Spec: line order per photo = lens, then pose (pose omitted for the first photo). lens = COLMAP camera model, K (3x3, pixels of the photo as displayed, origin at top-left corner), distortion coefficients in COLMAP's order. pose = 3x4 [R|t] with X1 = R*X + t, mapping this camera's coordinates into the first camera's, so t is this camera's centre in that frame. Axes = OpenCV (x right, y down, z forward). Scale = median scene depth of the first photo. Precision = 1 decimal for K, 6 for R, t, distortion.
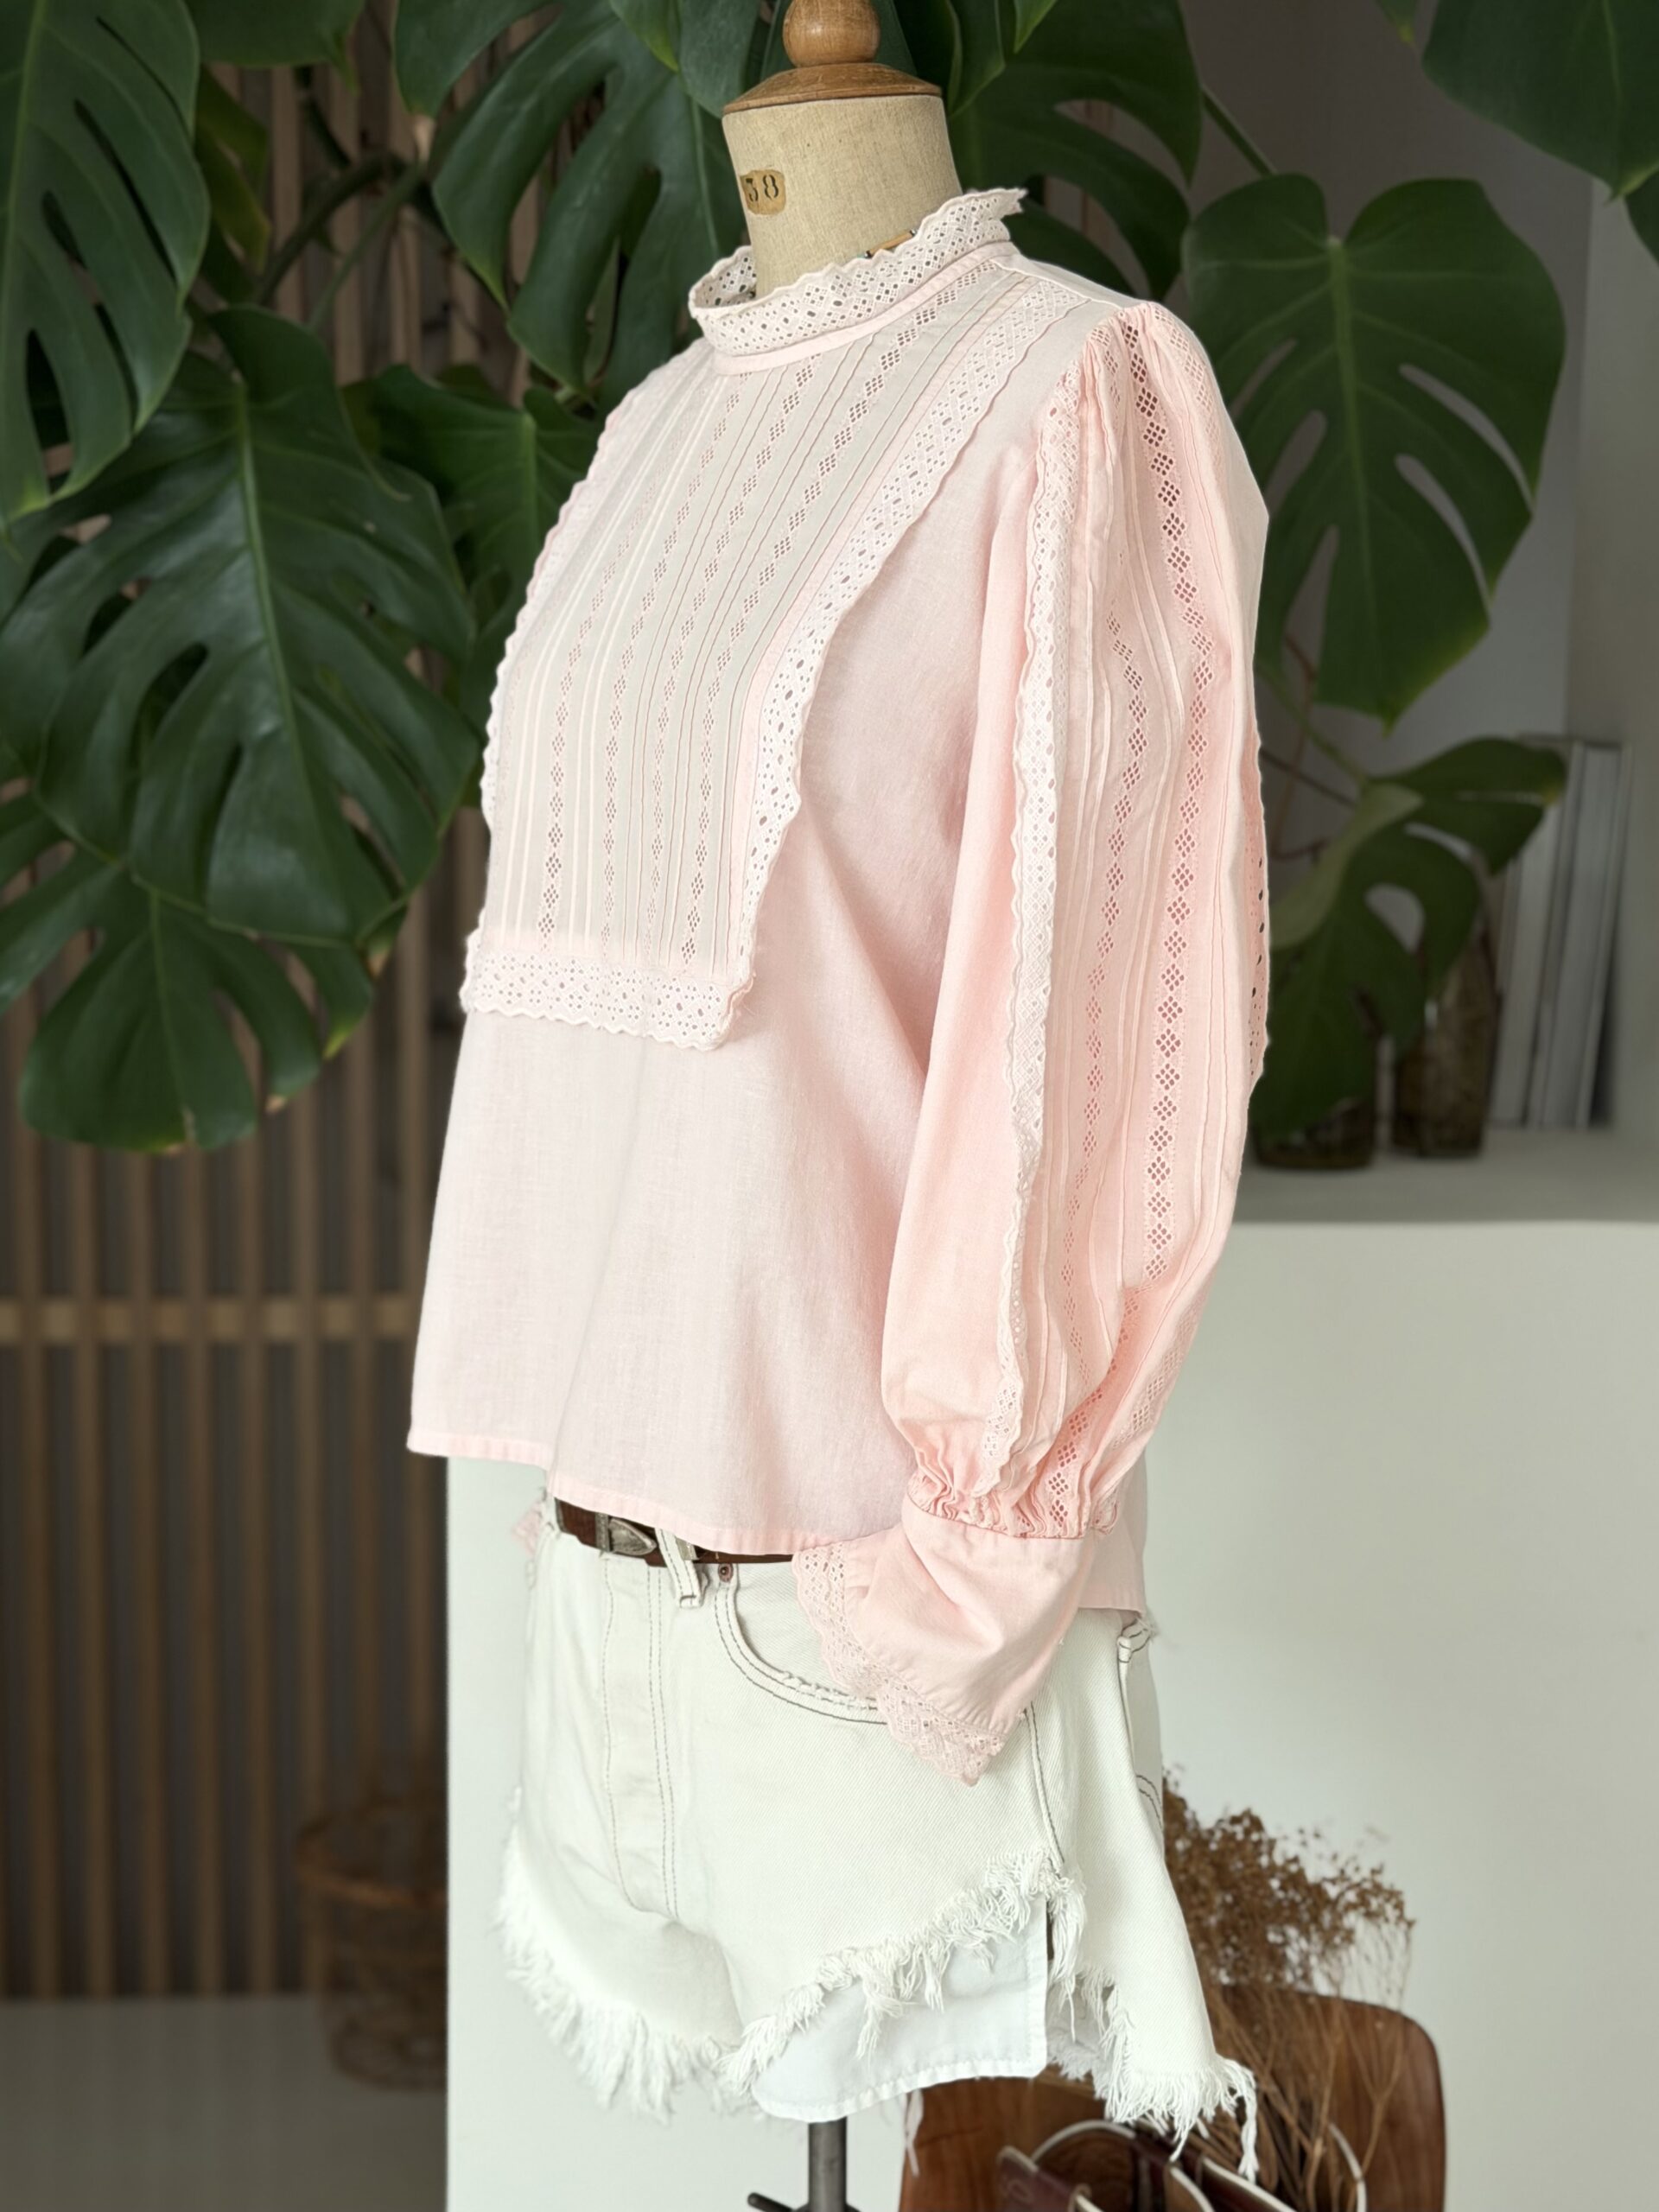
lens RADIAL K [[3120.2, 0, 881.1], [0, 3120.2, 1105.6], [0, 0, 1]] dist [0.015043, -0.012740]
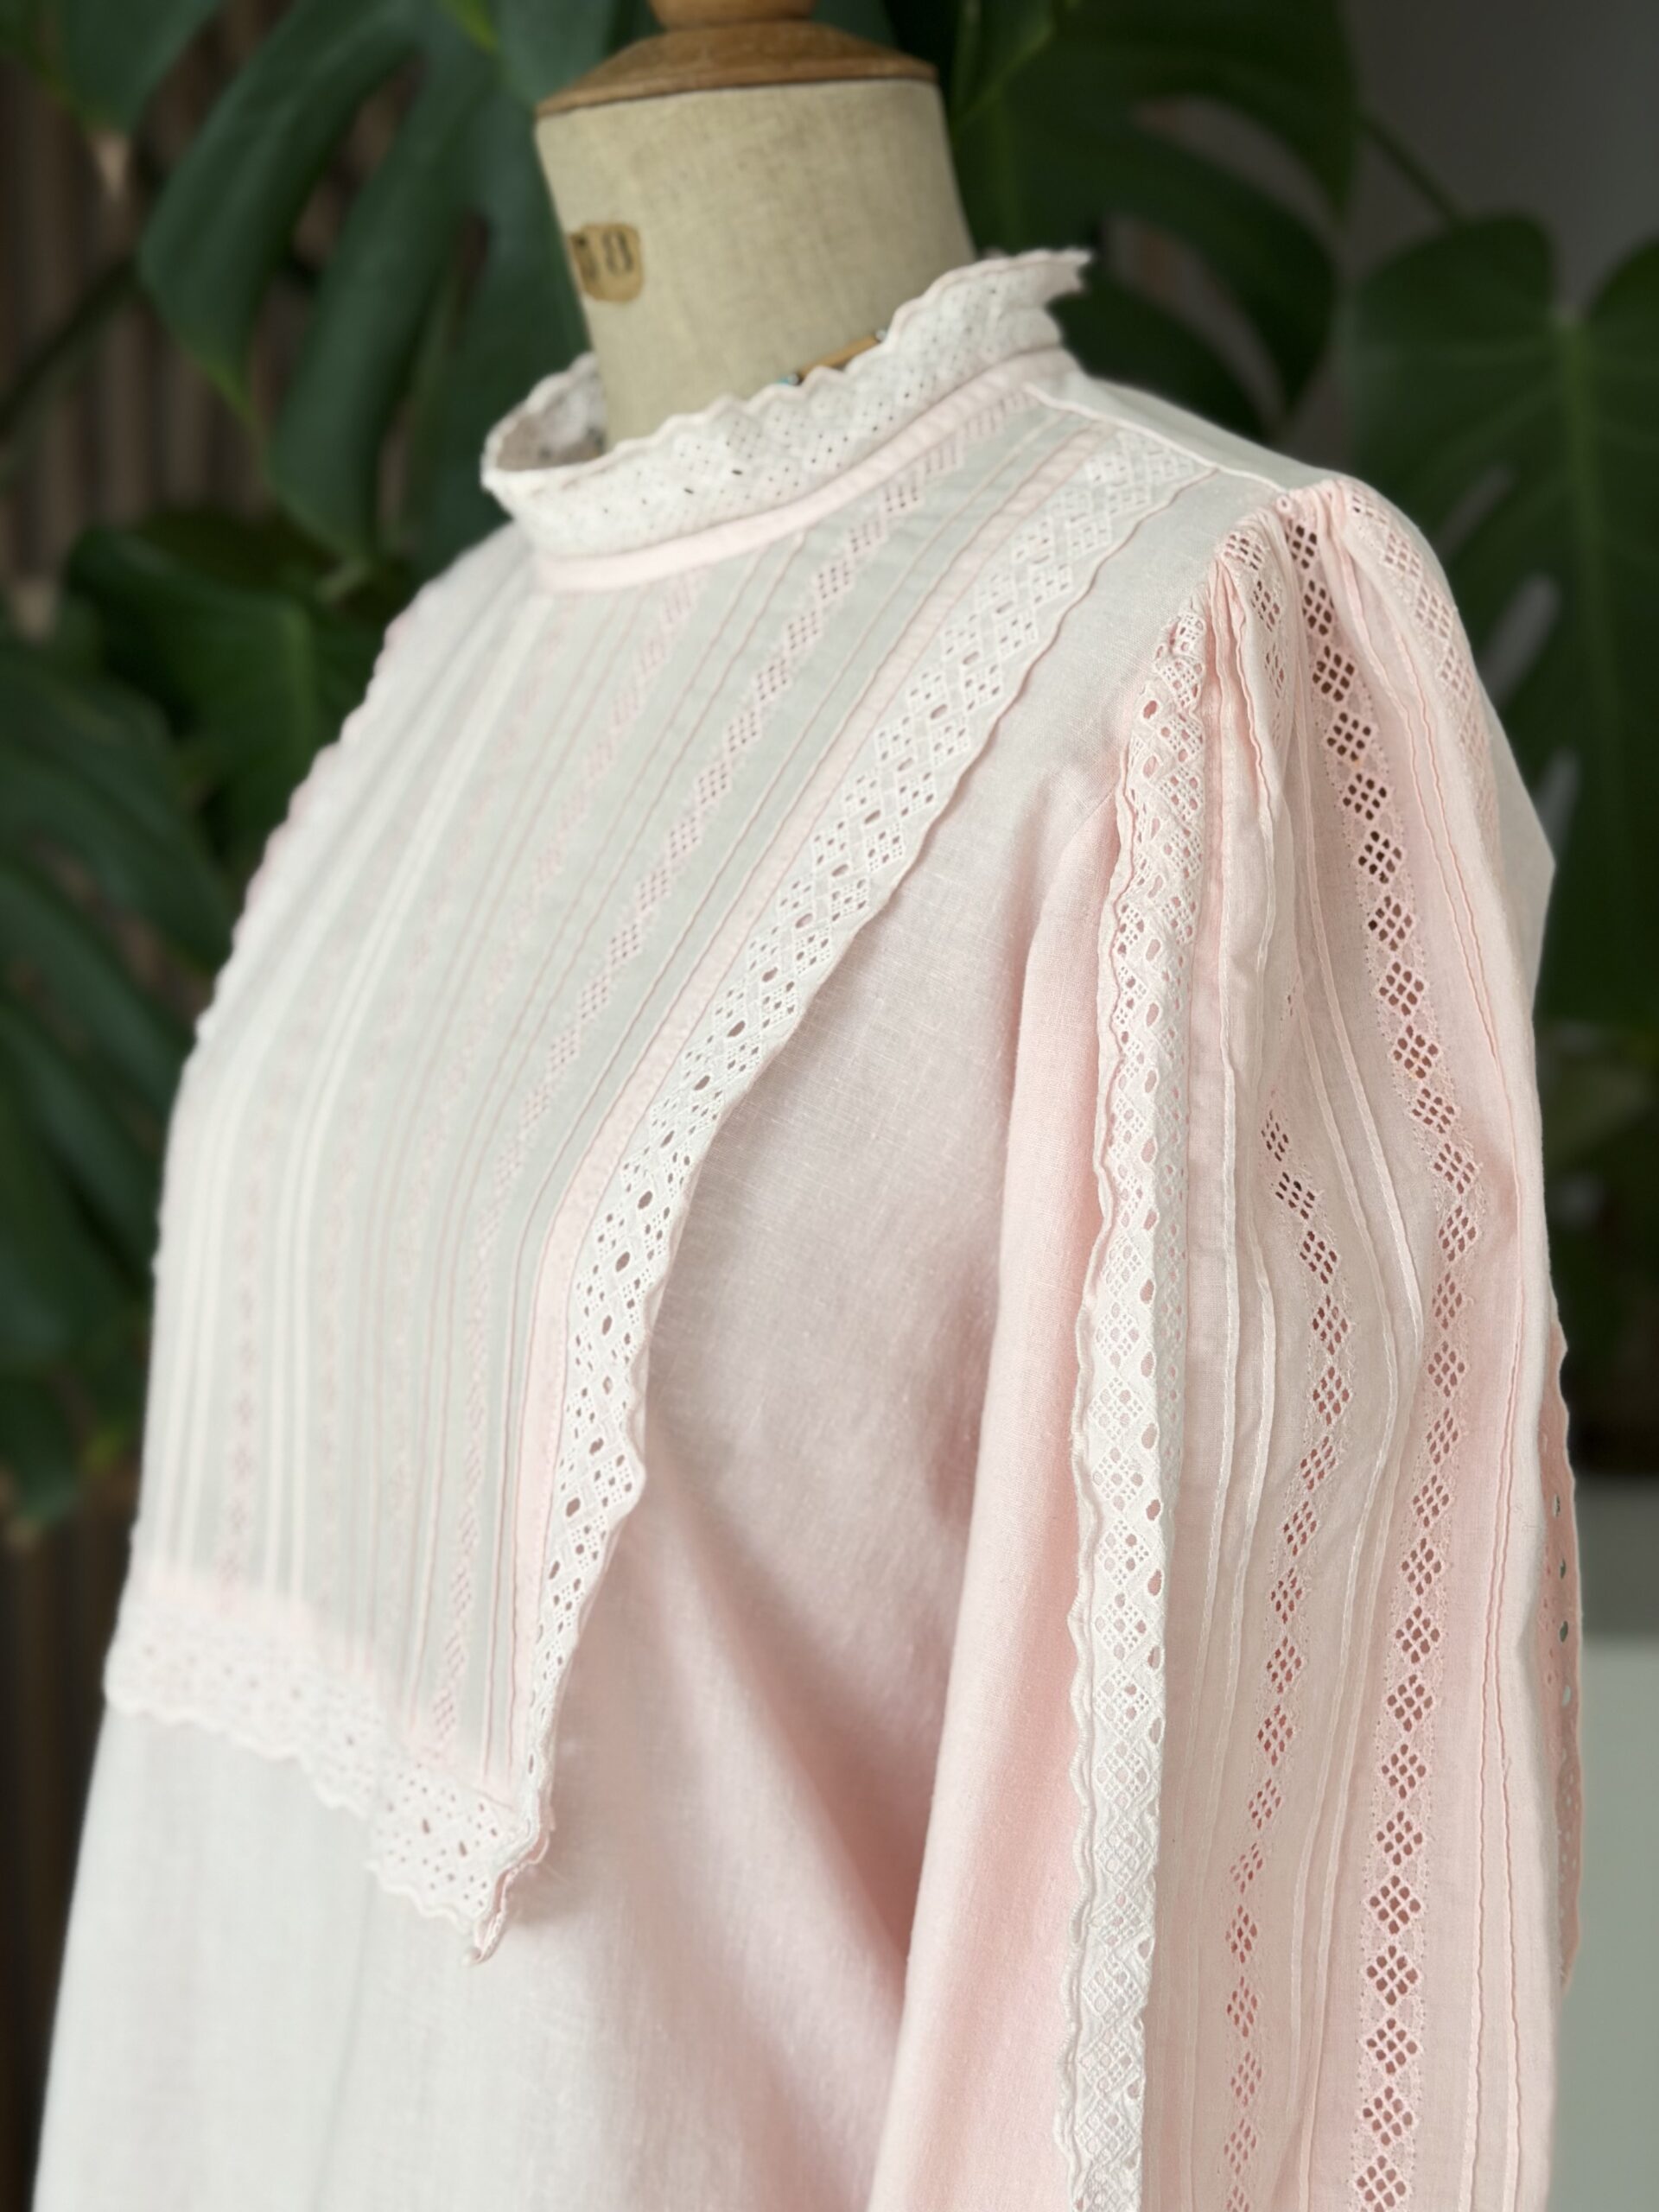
lens RADIAL K [[3493.6, 0, 829.5], [0, 3493.6, 1106.0], [0, 0, 1]] dist [0.109335, -0.093944]
pose [[0.999675, -0.001955, -0.025413, 0.017986], [0.000891, 0.999124, -0.041826, -0.132766], [0.025473, 0.041790, 0.998802, 0.437645]]
